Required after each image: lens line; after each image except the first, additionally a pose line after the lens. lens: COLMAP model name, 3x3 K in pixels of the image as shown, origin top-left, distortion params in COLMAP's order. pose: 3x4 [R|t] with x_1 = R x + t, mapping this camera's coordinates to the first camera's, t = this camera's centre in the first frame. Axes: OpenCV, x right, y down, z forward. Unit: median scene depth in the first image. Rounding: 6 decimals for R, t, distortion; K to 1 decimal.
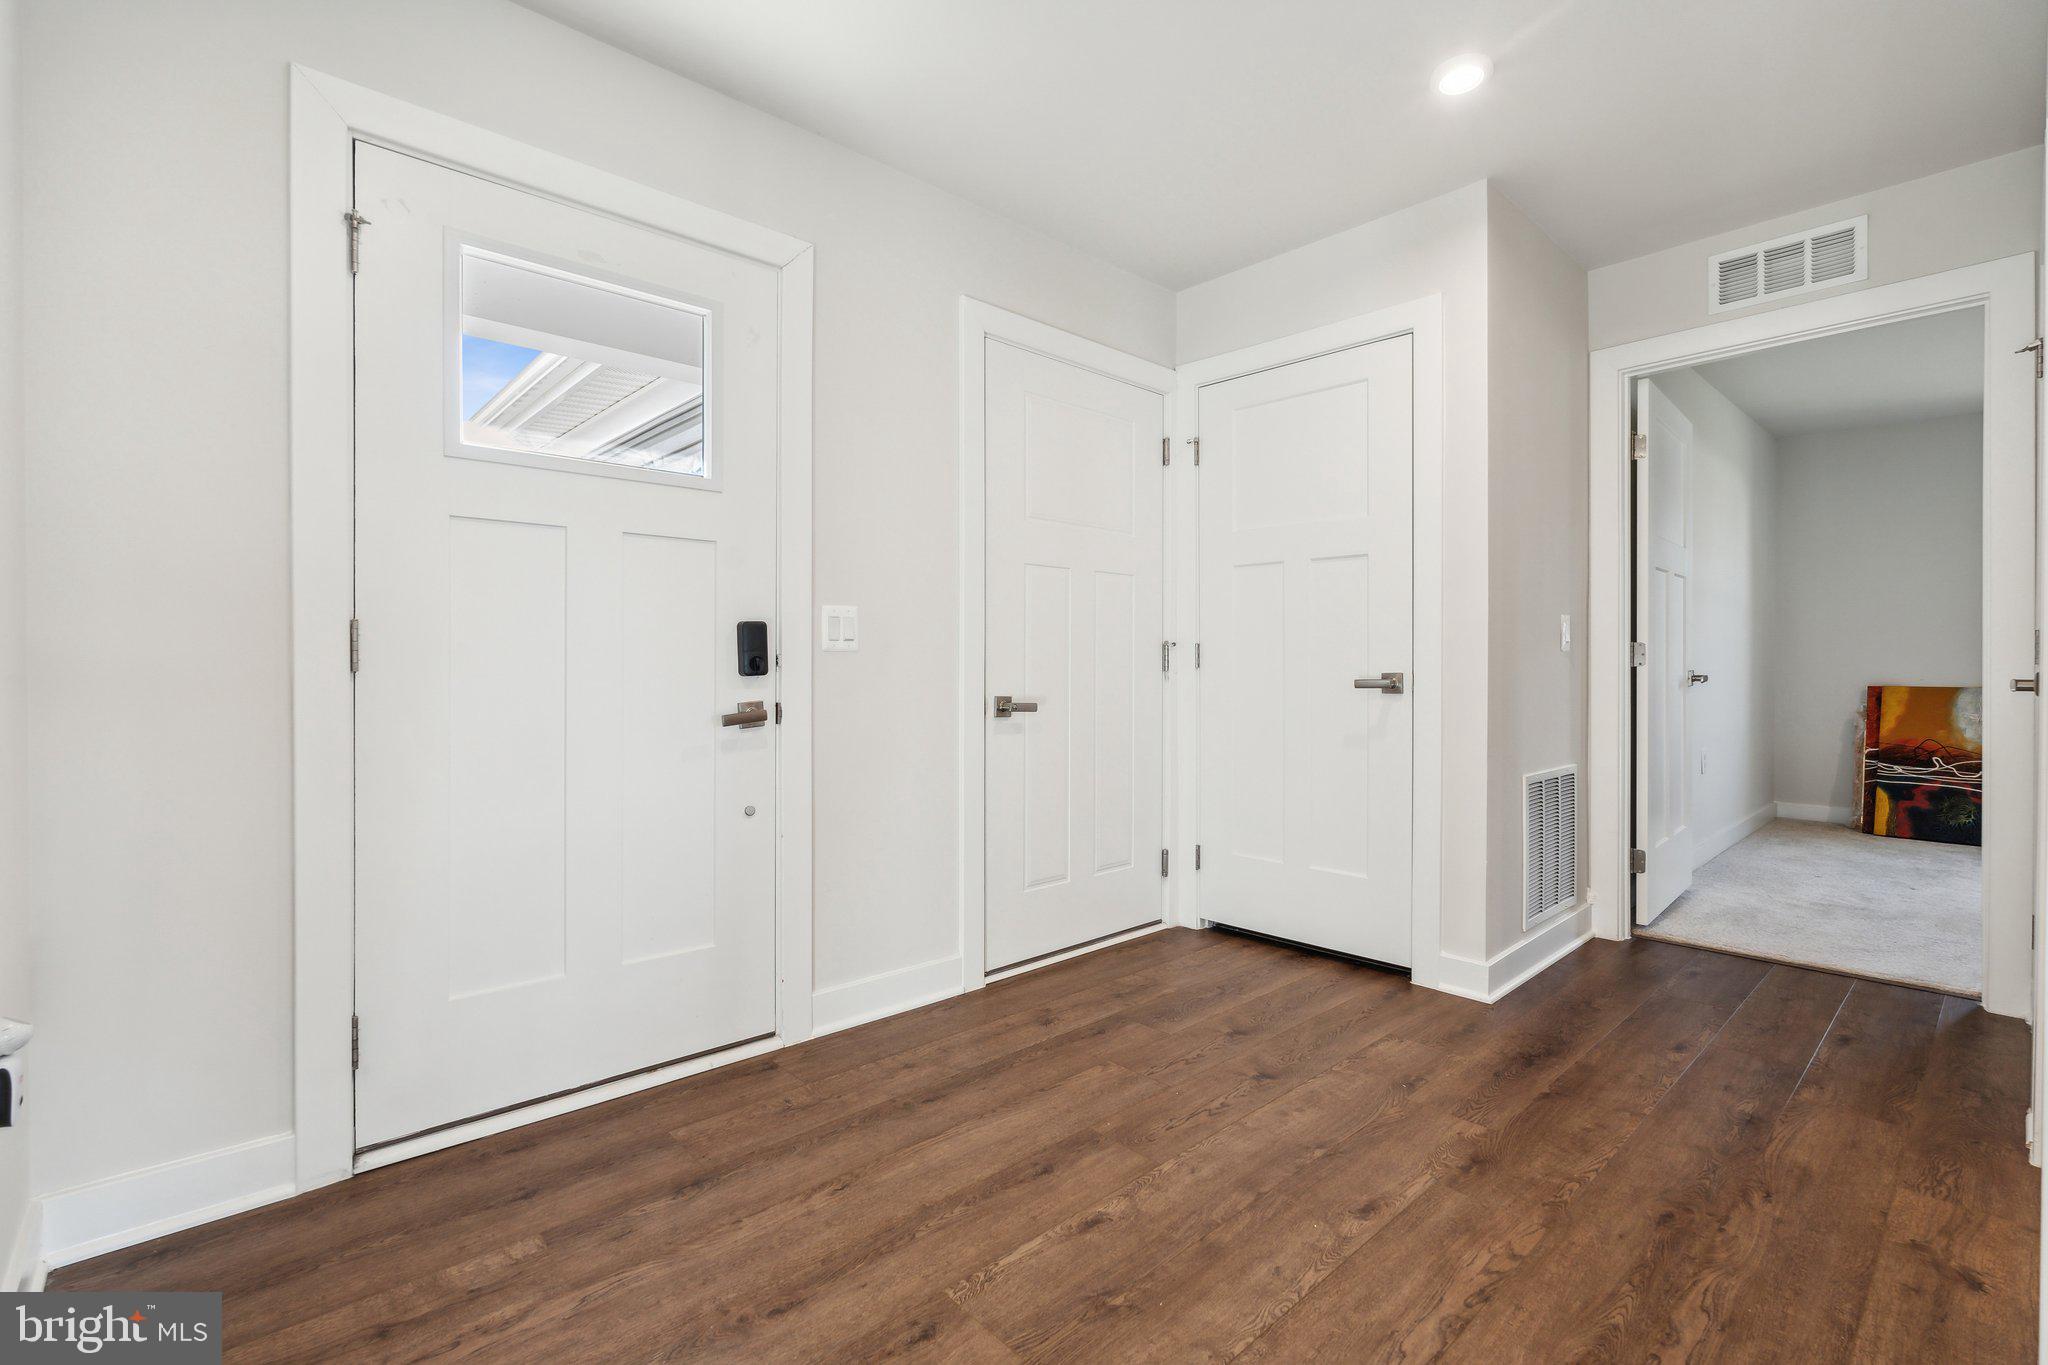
lens RADIAL K [[929.0, 0, 1025.7], [0, 929.0, 676.7], [0, 0, 1]] dist [-0.000146, -0.000644]
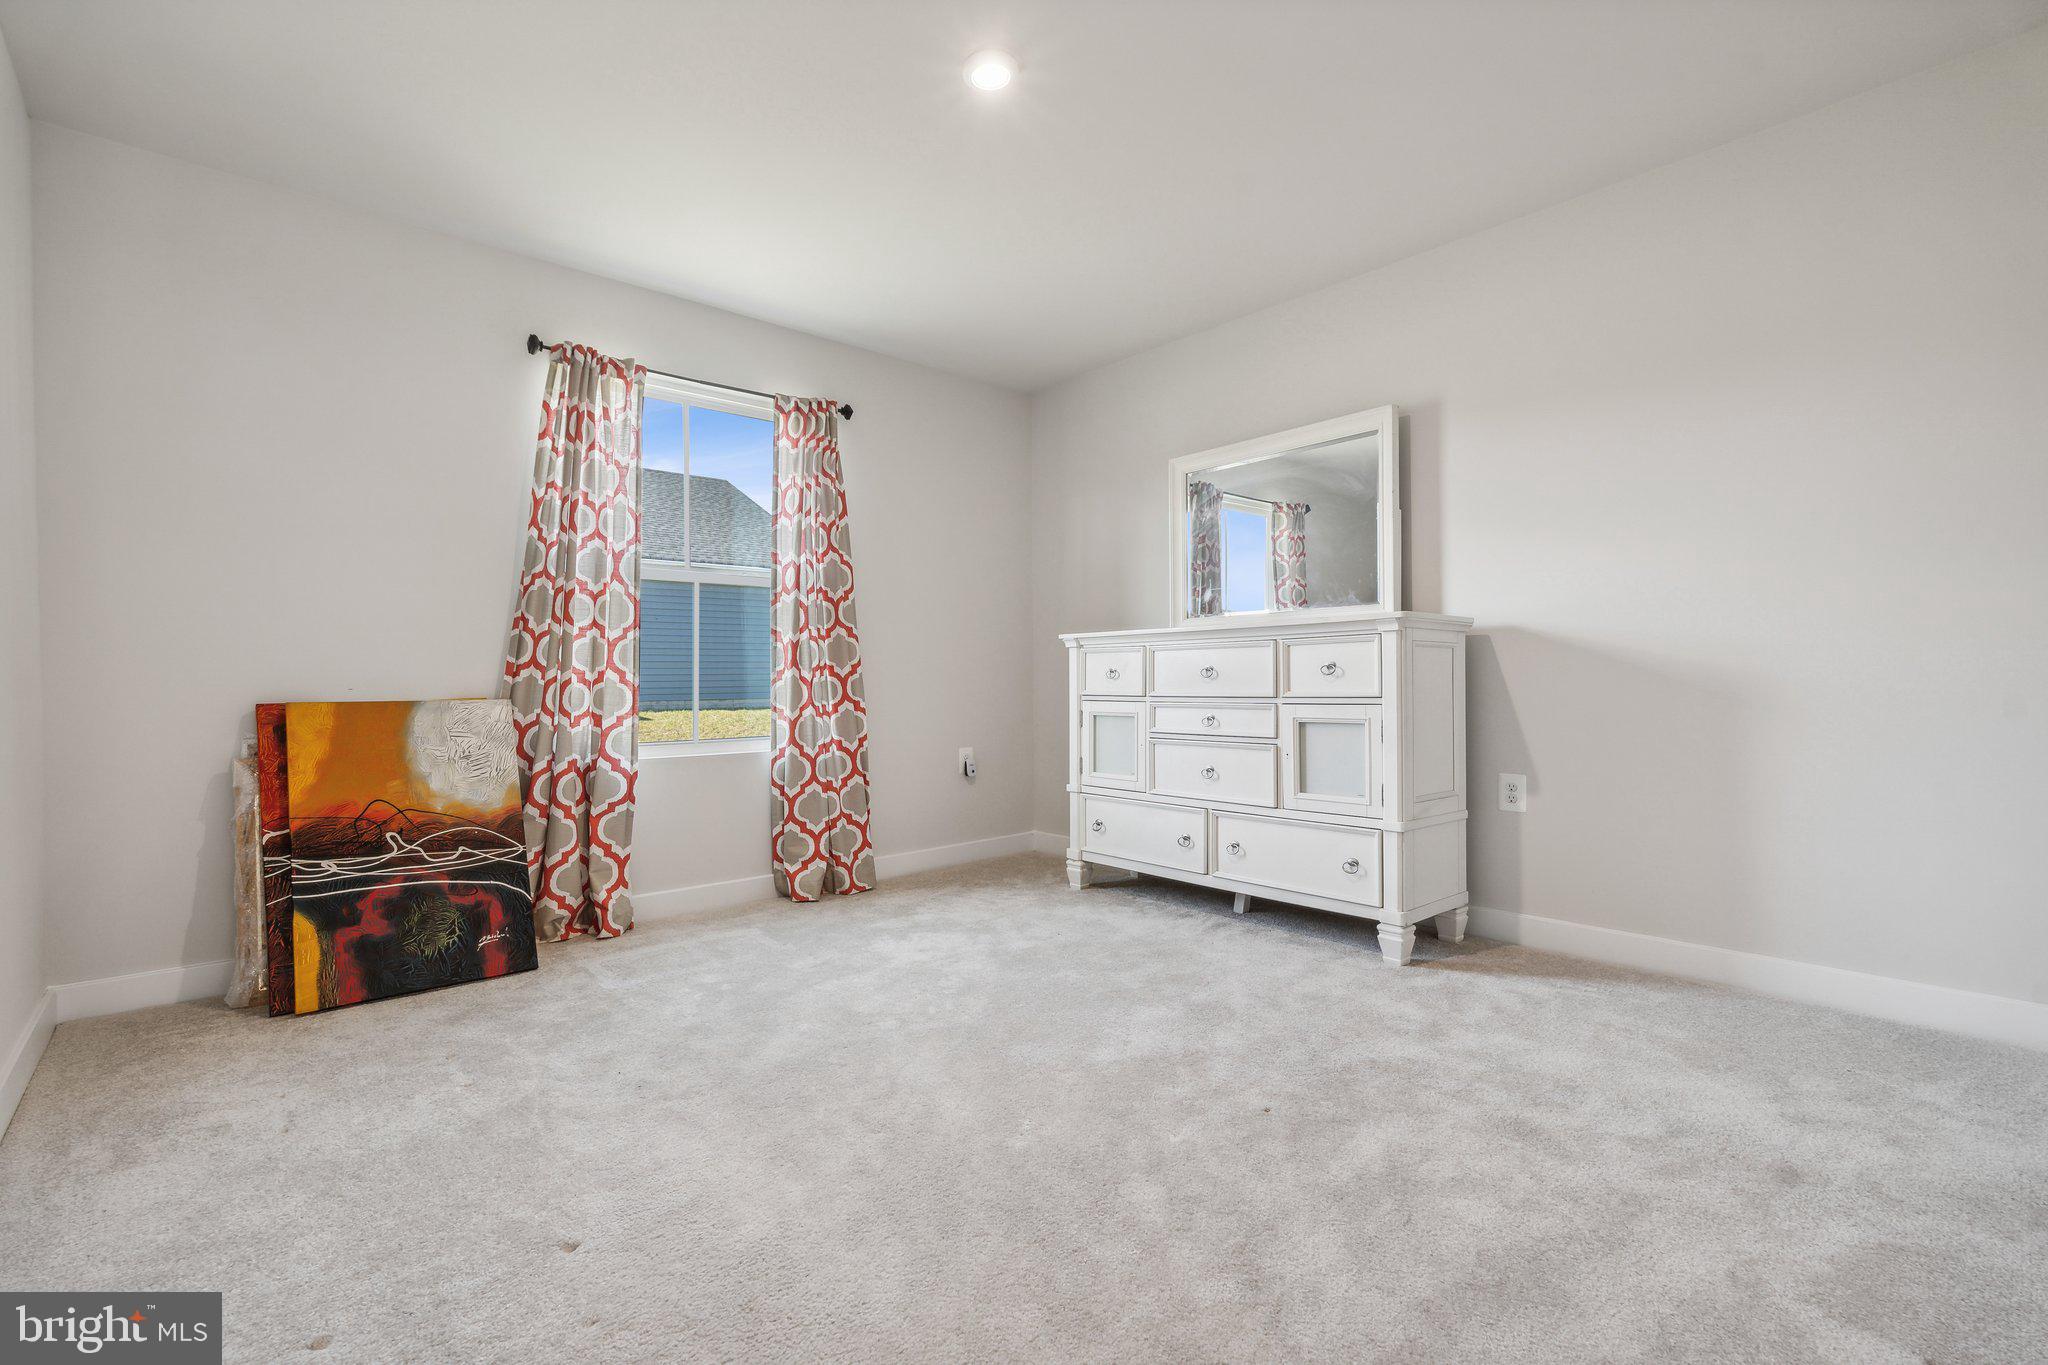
lens RADIAL K [[929.0, 0, 1023.0], [0, 929.0, 684.0], [0, 0, 1]] dist [-0.000146, -0.000644]
pose [[0.022794, -0.009009, 0.999700, 0.446132], [0.019819, 0.999767, 0.008558, 0.003675], [-0.999544, 0.019618, 0.022967, 0.610340]]
